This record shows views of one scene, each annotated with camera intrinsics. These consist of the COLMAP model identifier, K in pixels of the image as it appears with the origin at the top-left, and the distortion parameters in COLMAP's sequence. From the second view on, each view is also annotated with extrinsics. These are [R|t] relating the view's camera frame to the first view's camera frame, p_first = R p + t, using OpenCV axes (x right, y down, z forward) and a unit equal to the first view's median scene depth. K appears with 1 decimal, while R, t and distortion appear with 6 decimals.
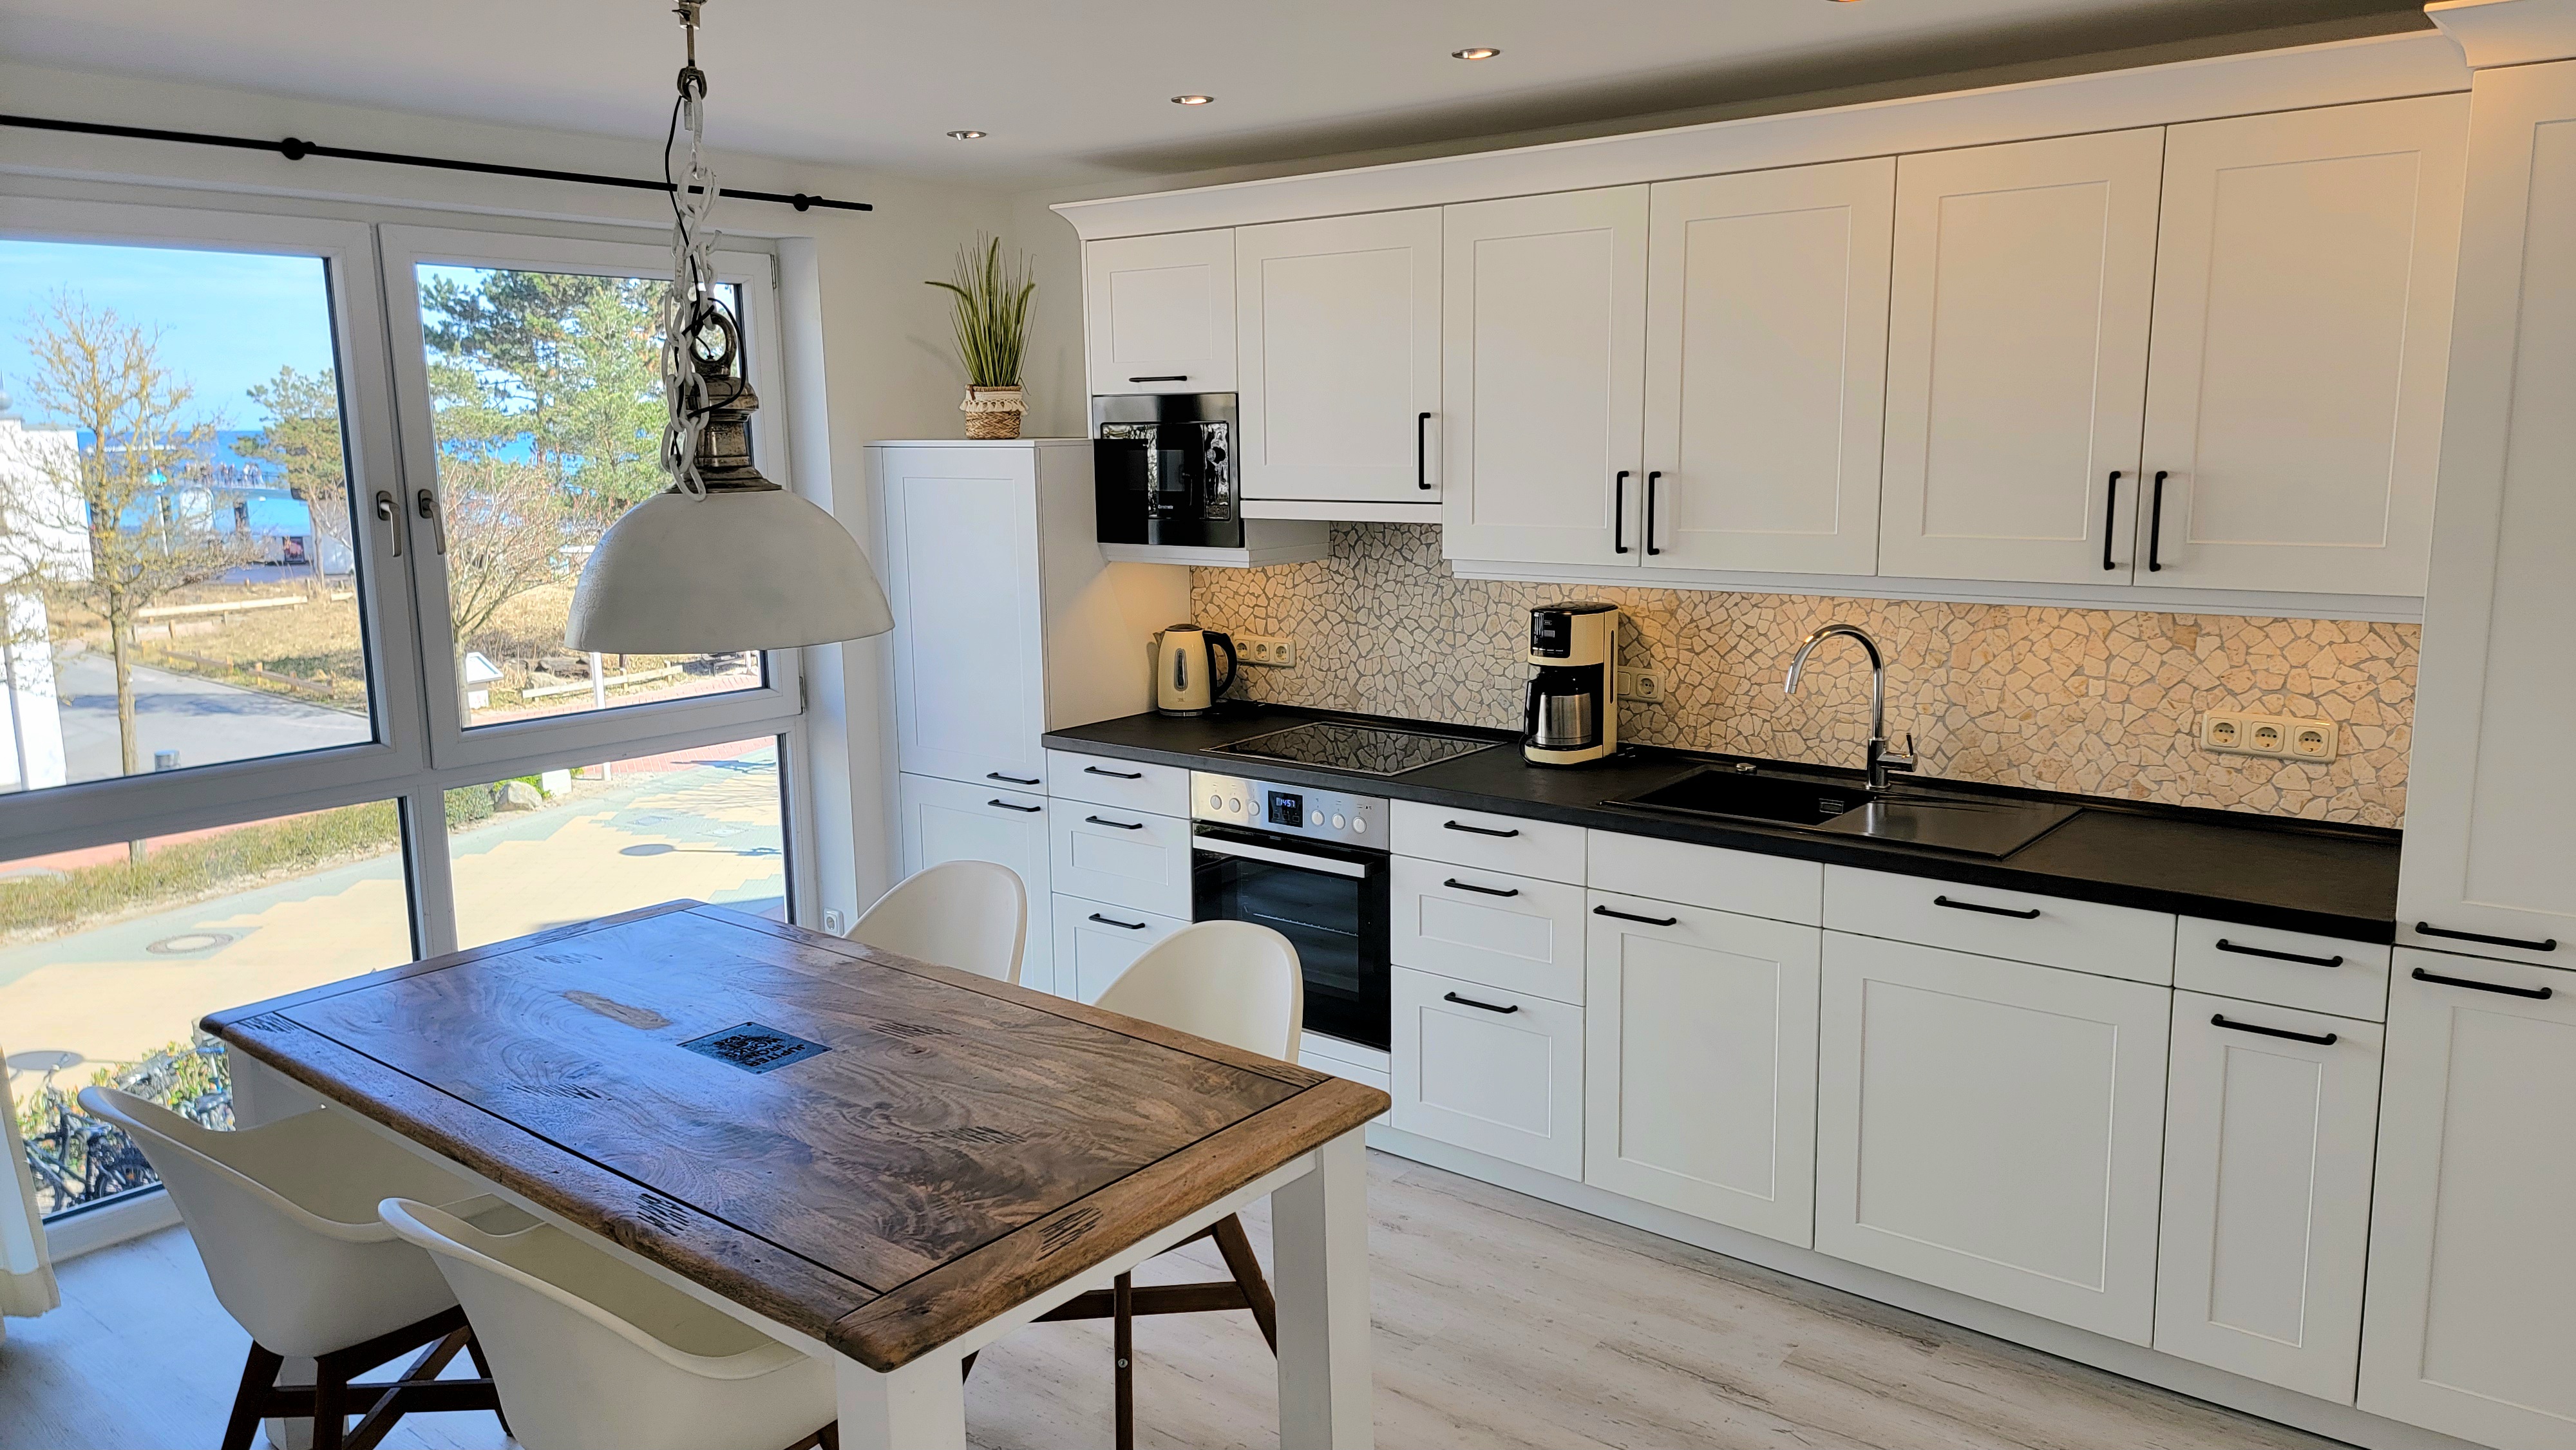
lens RADIAL K [[1780.5, 0, 1288.0], [0, 1780.5, 725.0], [0, 0, 1]] dist [0.119078, -0.143003]
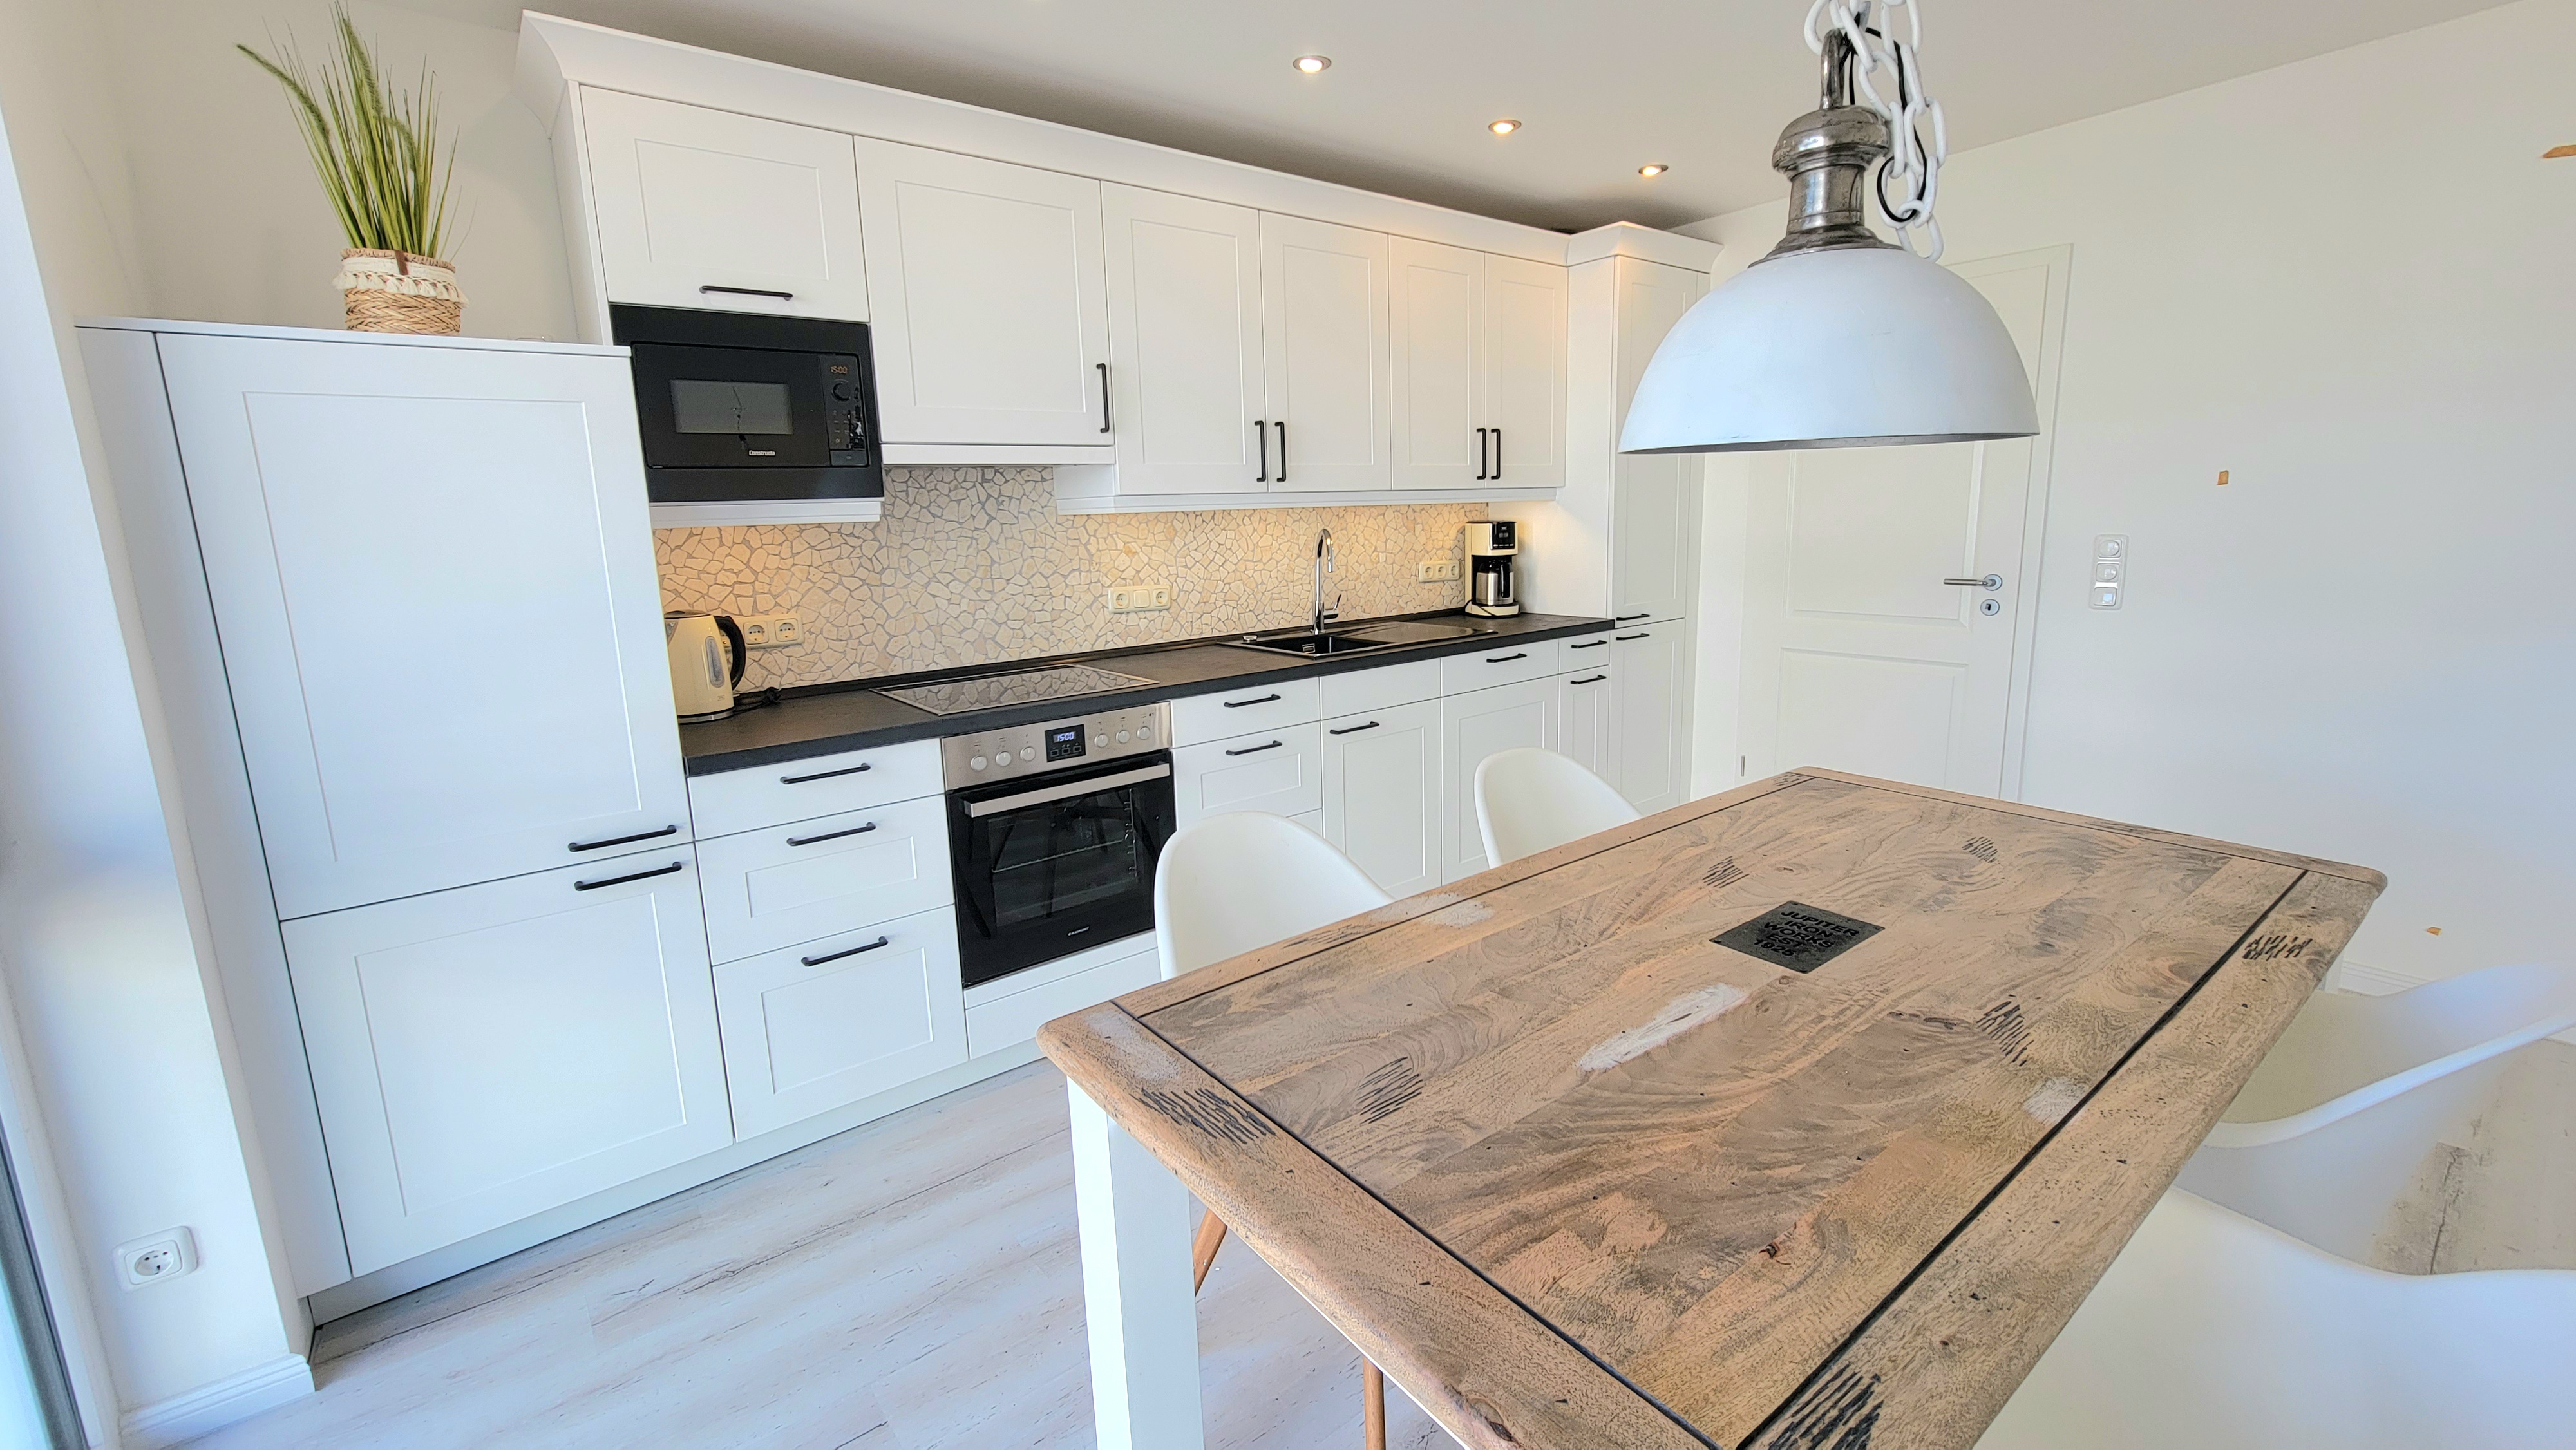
lens RADIAL K [[1049.5, 0, 1305.2], [0, 1049.5, 688.2], [0, 0, 1]] dist [-0.001863, -0.000088]
pose [[0.226270, -0.161044, 0.960659, -0.511961], [0.191748, 0.974304, 0.118168, -0.026403], [-0.955005, 0.157467, 0.251336, 0.677694]]
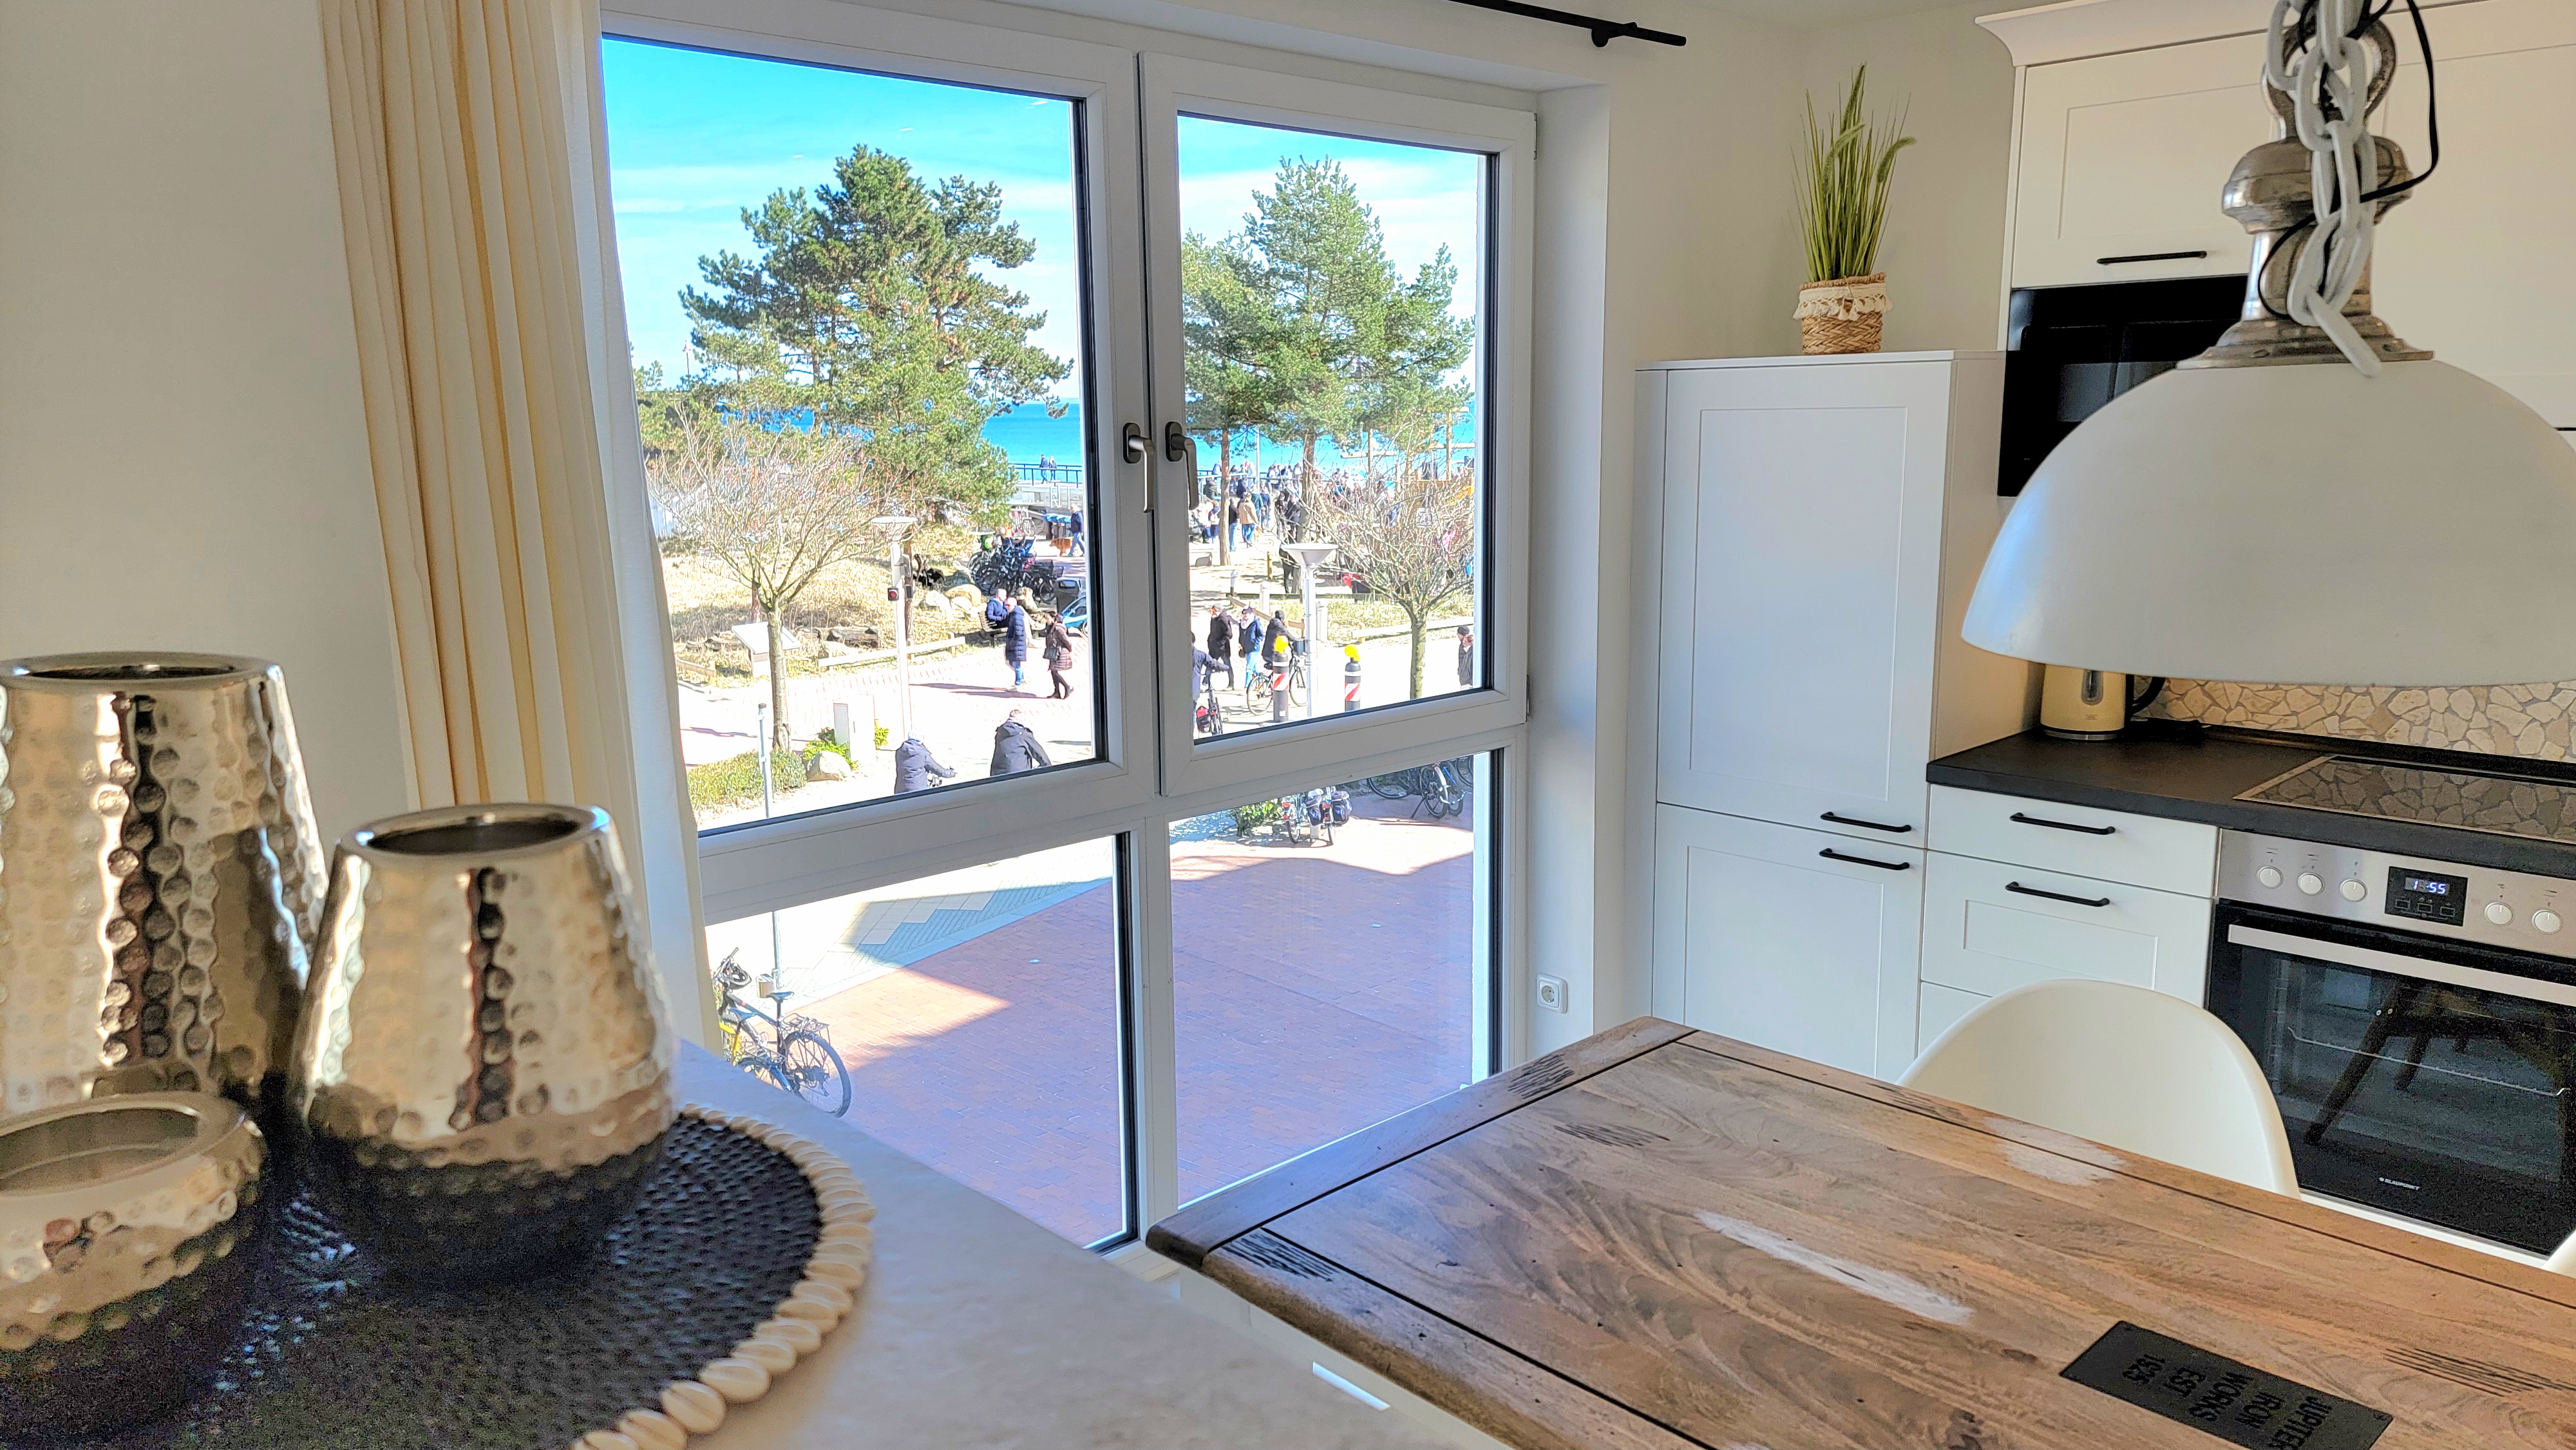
lens RADIAL K [[1780.5, 0, 1288.0], [0, 1780.5, 725.0], [0, 0, 1]] dist [0.119078, -0.143003]
pose [[0.992952, 0.021482, -0.116557, -0.325291], [-0.019912, 0.999695, 0.014610, -0.016744], [0.116836, -0.012186, 0.993076, 0.266290]]
